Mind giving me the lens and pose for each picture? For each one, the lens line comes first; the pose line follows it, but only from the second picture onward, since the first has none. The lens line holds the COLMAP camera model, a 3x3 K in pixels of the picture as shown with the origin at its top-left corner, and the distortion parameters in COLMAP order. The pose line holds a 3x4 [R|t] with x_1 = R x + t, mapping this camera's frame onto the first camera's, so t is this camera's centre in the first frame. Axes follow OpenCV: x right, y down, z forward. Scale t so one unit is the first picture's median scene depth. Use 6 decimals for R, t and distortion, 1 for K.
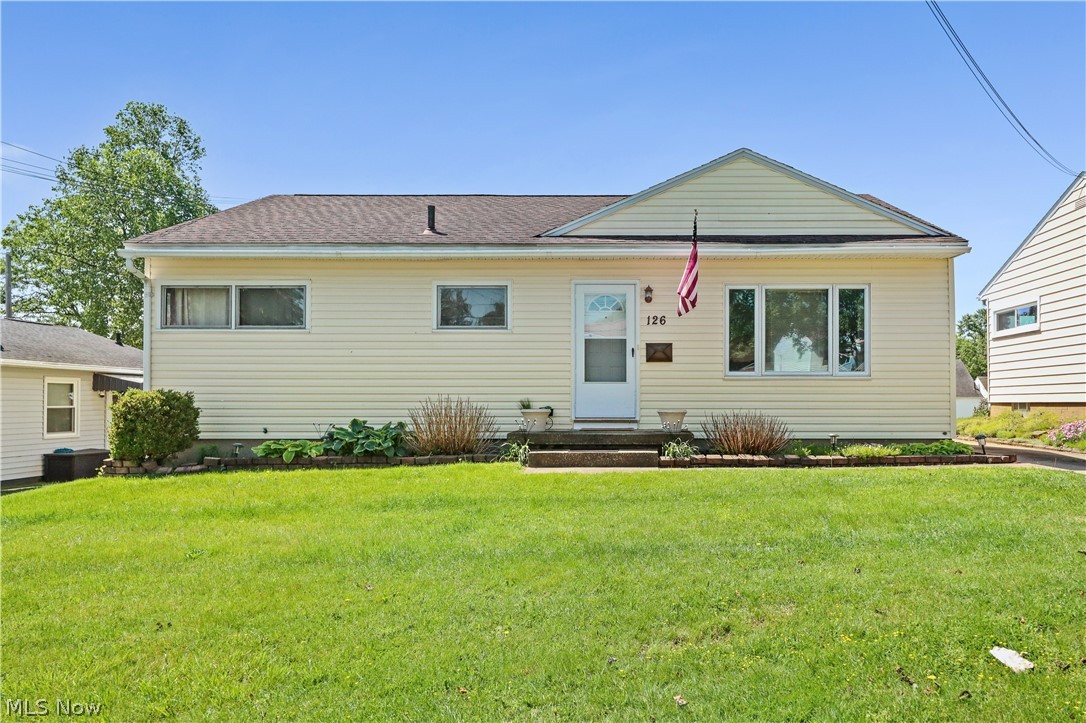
lens RADIAL K [[726.0, 0, 563.6], [0, 726.0, 407.5], [0, 0, 1]] dist [-0.011287, -0.009062]
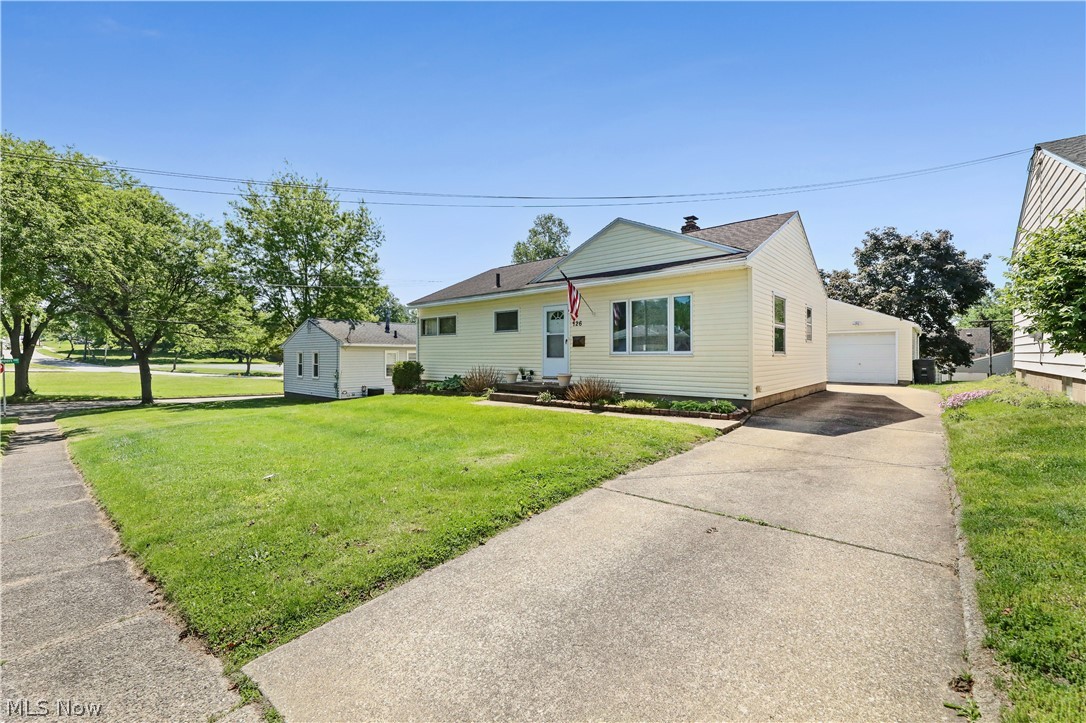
lens RADIAL K [[442.8, 0, 543.5], [0, 442.8, 354.8], [0, 0, 1]] dist [-0.004472, -0.001249]
pose [[0.758449, -0.001455, -0.651730, 0.778353], [-0.003983, 0.999968, -0.006868, -0.034947], [0.651720, 0.007805, 0.758420, 0.115252]]
